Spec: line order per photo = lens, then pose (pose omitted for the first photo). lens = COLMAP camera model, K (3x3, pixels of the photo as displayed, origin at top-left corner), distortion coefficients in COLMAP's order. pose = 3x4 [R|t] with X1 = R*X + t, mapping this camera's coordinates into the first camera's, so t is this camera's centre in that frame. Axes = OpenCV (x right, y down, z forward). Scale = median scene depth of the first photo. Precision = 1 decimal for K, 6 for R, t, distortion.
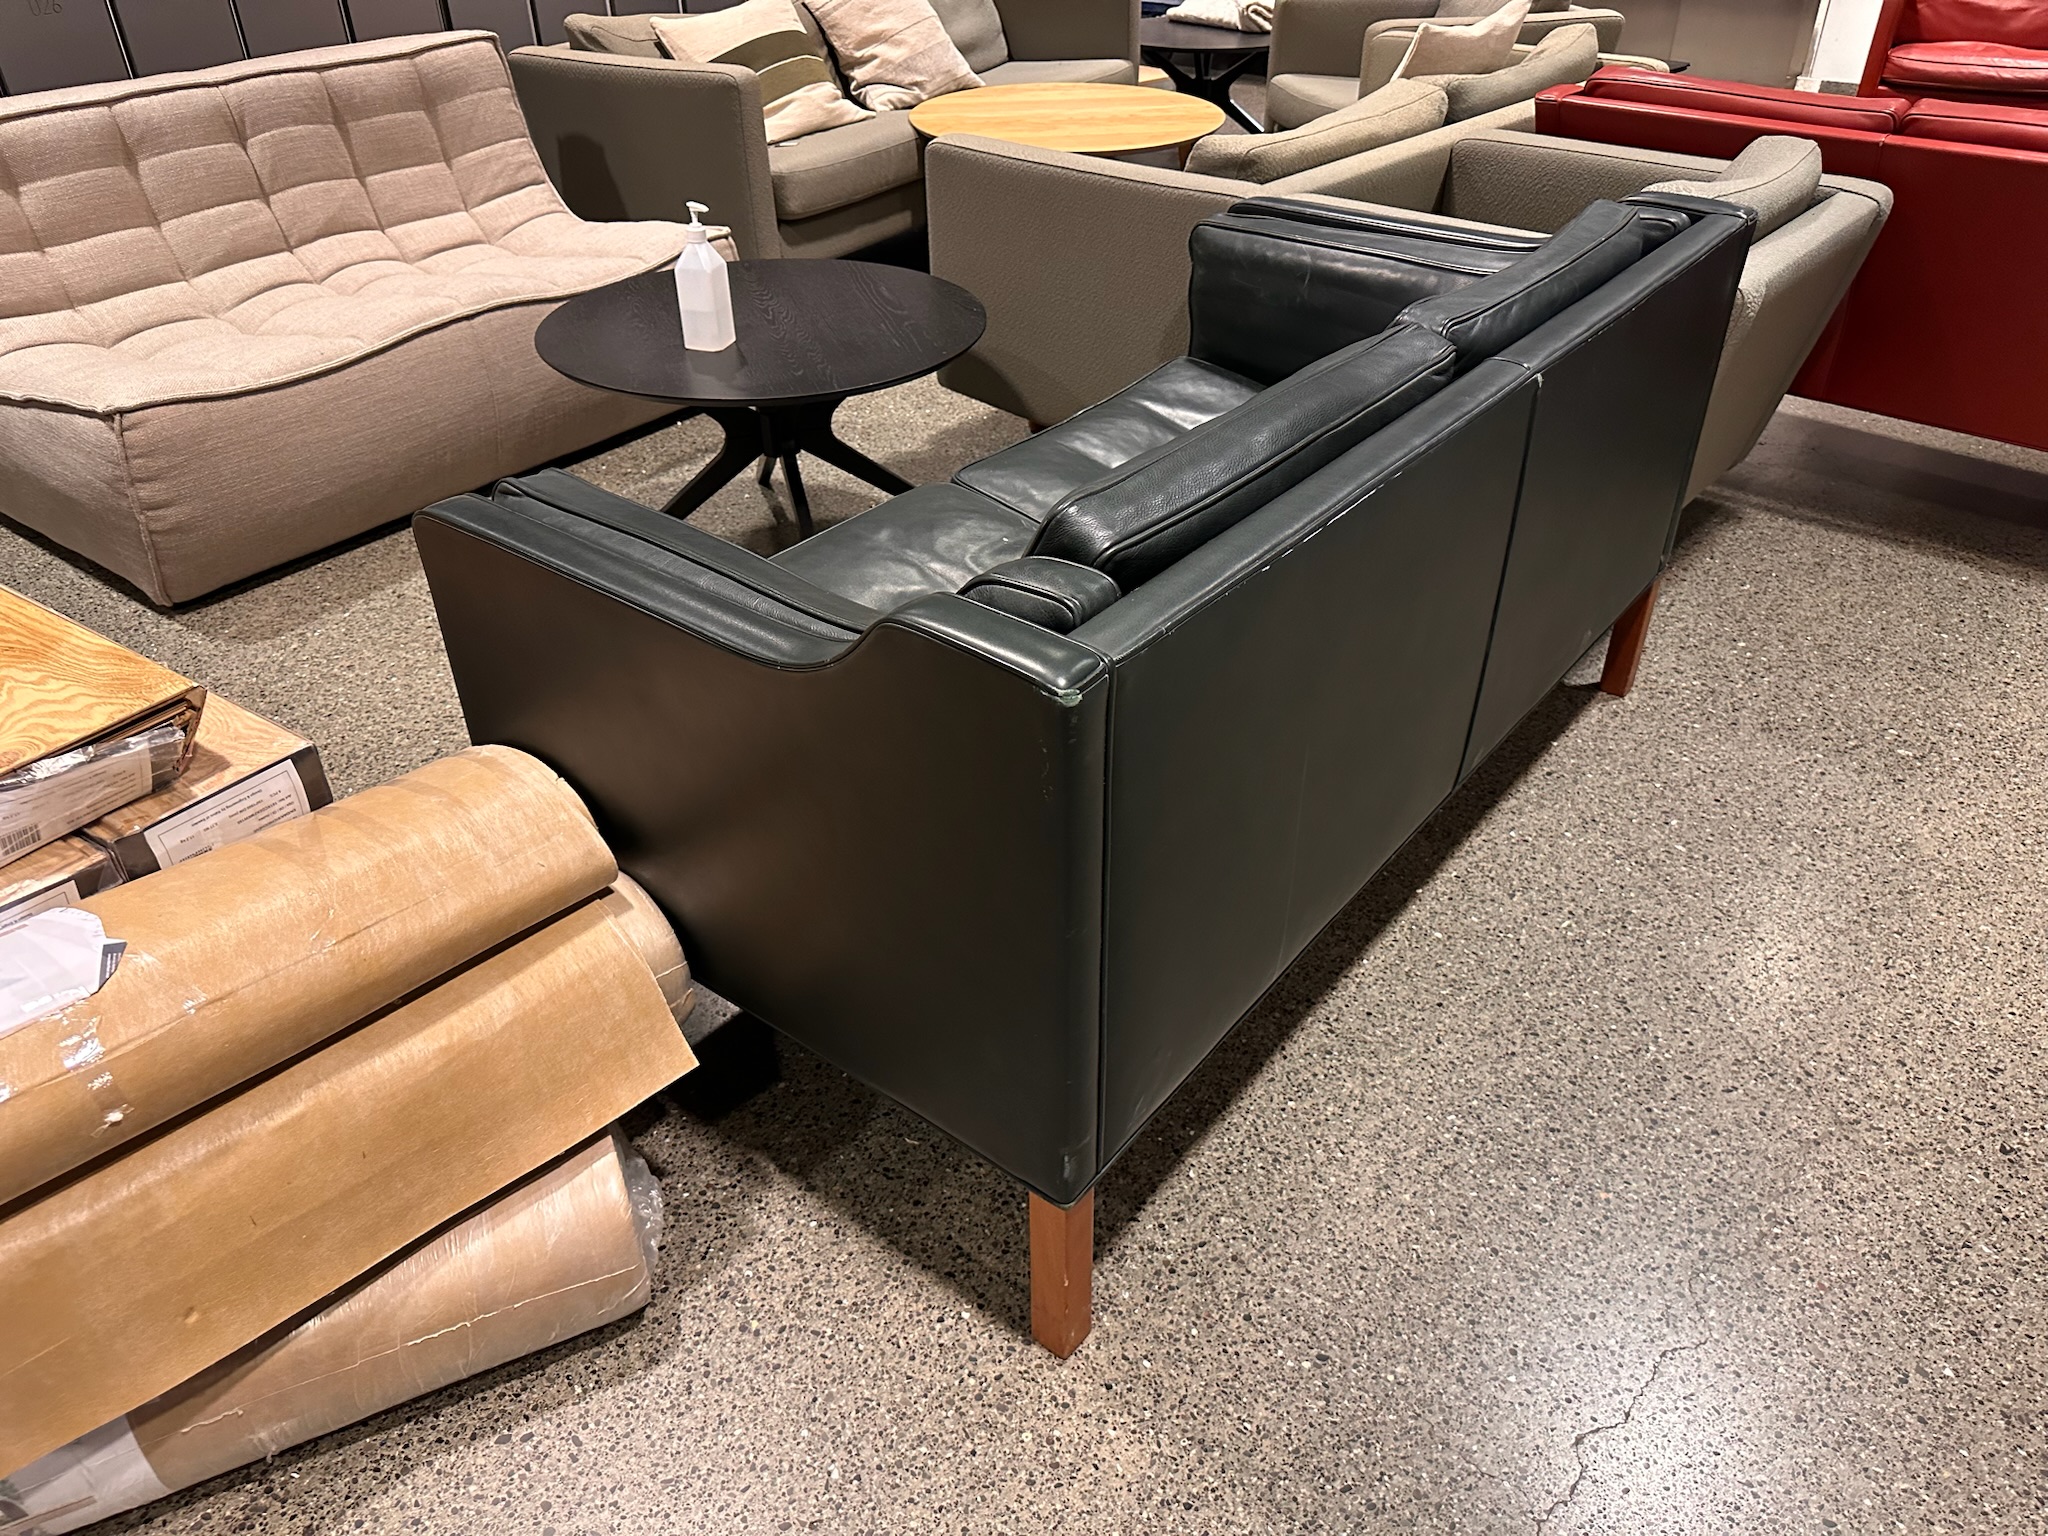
lens RADIAL K [[1429.6, 0, 1024.0], [0, 1429.6, 768.0], [0, 0, 1]] dist [0.002072, -0.016025]
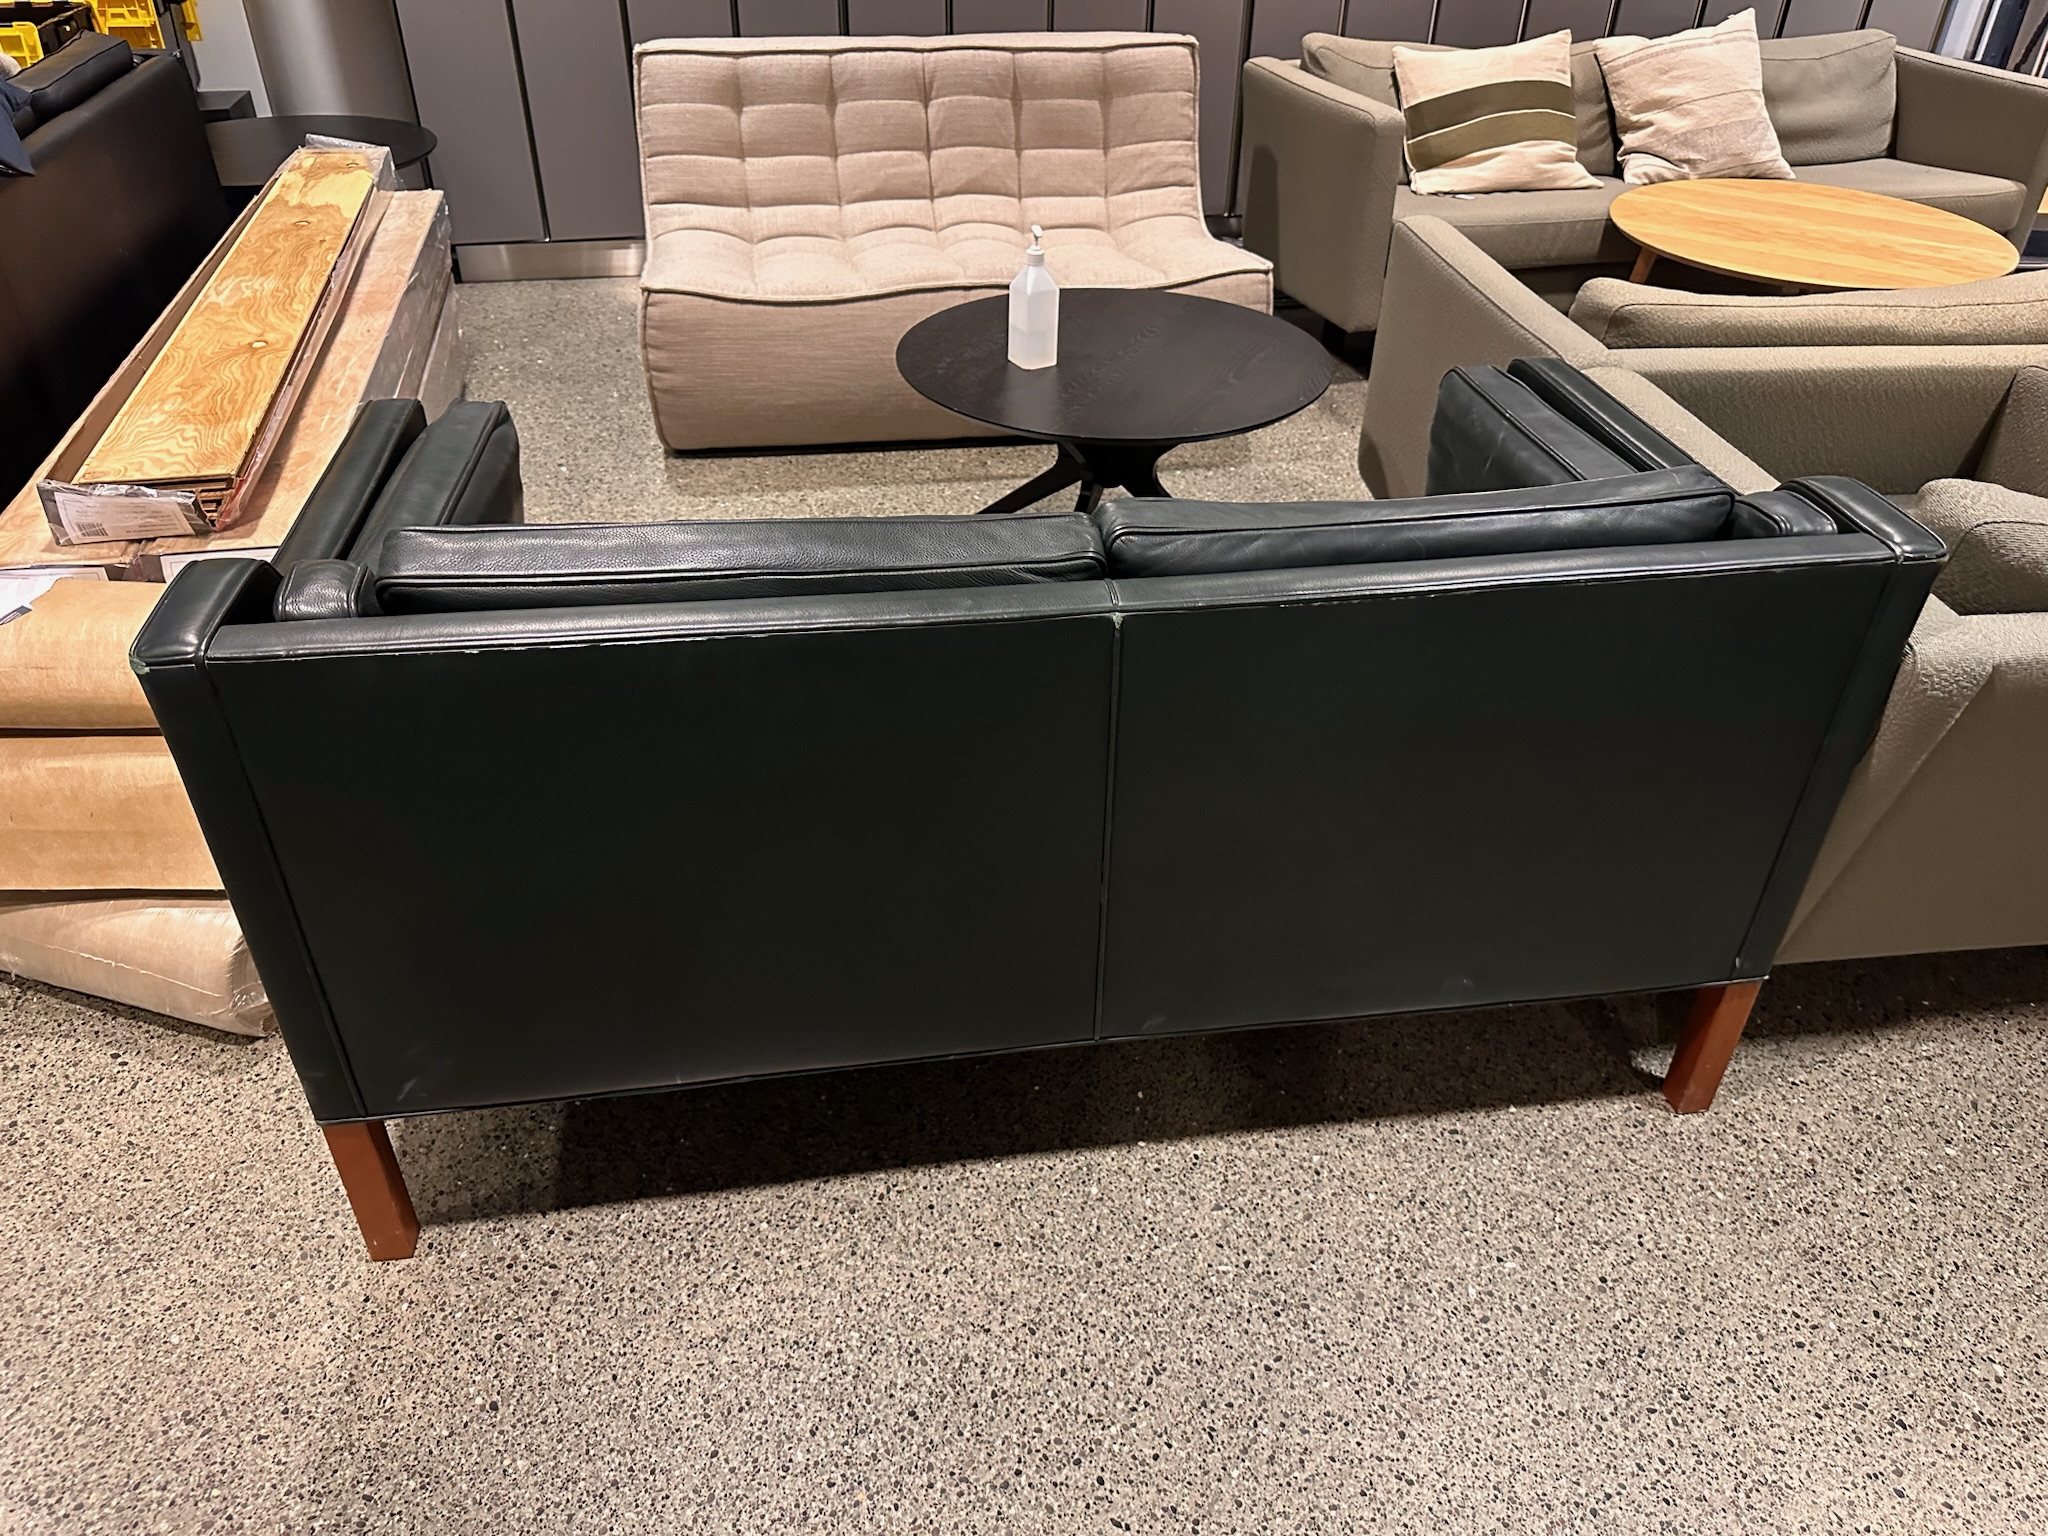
lens RADIAL K [[1445.1, 0, 1021.1], [0, 1445.1, 778.4], [0, 0, 1]] dist [-0.009619, 0.003471]
pose [[0.732948, 0.410010, -0.542843, 0.416698], [-0.406707, 0.903756, 0.133471, -0.139005], [0.545322, 0.122951, 0.829160, 0.140599]]
